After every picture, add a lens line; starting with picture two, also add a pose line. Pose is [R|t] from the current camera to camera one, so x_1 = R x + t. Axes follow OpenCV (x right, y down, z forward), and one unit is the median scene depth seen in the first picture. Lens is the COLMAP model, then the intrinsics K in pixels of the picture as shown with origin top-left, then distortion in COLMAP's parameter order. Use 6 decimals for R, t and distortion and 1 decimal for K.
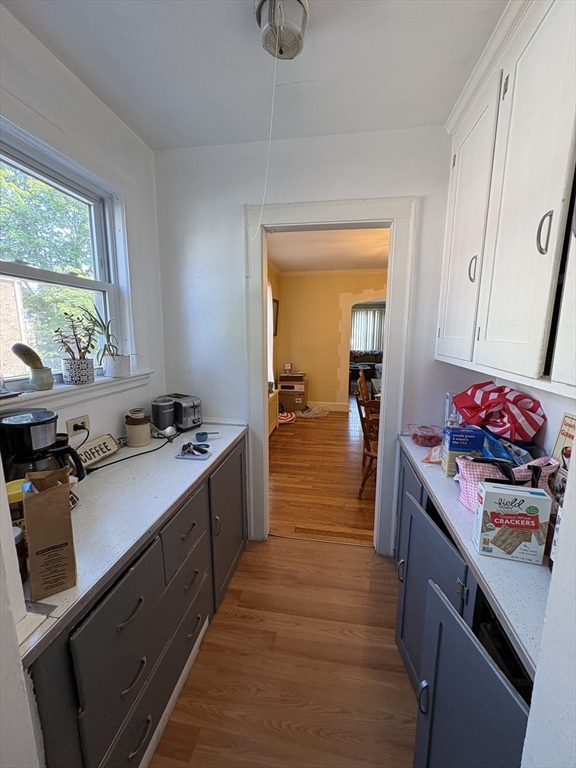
lens RADIAL K [[306.9, 0, 288.0], [0, 306.9, 384.0], [0, 0, 1]] dist [-0.001069, 0.000196]
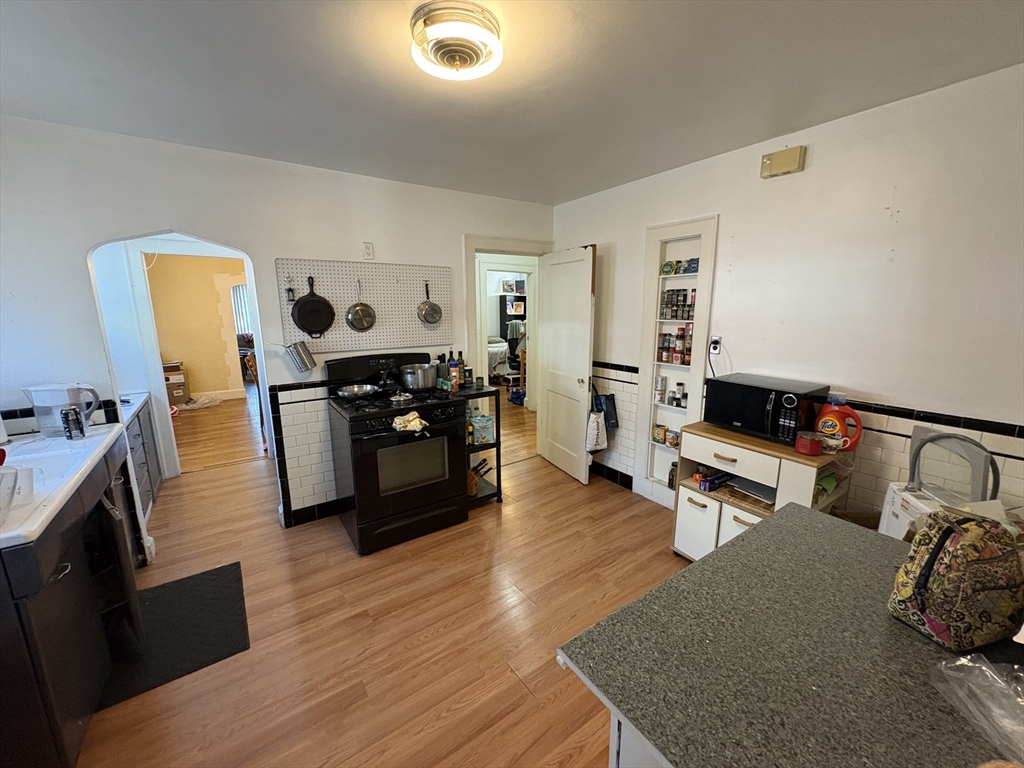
lens RADIAL K [[409.2, 0, 512.0], [0, 409.2, 384.0], [0, 0, 1]] dist [-0.001069, 0.000196]
pose [[0.716852, -0.138405, 0.683350, -0.103713], [0.121892, 0.989883, 0.072621, 0.079696], [-0.686488, 0.031237, 0.726470, -0.697614]]
